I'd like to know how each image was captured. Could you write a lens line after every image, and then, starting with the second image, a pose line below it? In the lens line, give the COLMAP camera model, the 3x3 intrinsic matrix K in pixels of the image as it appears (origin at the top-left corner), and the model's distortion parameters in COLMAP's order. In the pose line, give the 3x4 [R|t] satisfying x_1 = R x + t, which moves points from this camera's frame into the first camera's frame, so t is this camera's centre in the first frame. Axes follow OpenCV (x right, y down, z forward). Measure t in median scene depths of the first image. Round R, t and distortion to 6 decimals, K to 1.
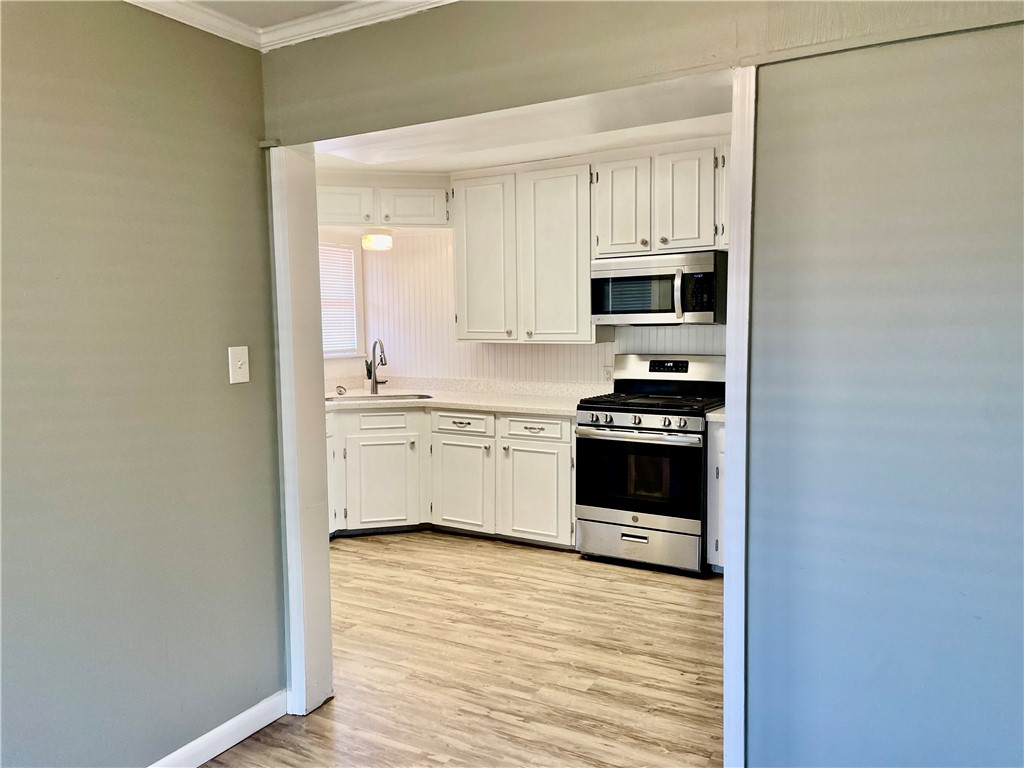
lens RADIAL K [[774.9, 0, 508.3], [0, 774.9, 385.0], [0, 0, 1]] dist [0.090986, -0.122331]
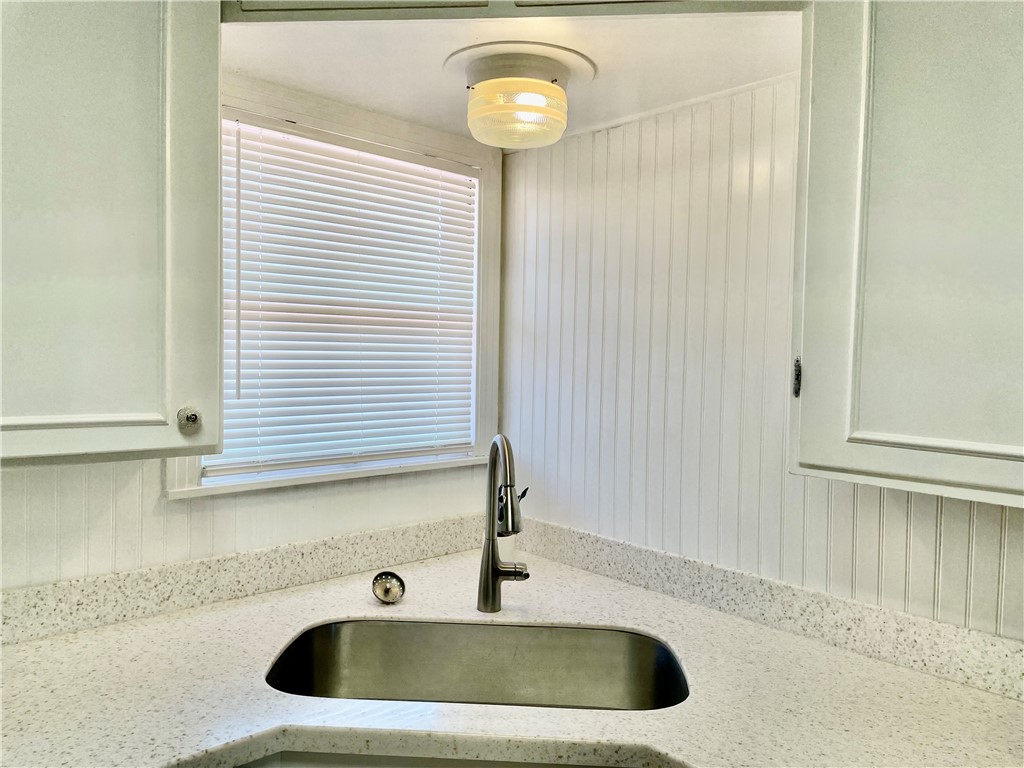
lens RADIAL K [[774.9, 0, 508.3], [0, 774.9, 385.0], [0, 0, 1]] dist [0.090986, -0.122331]
pose [[0.953447, 0.041947, -0.298628, -0.089846], [-0.055372, 0.997793, -0.036634, -0.077902], [0.296432, 0.051464, 0.953666, 0.825785]]
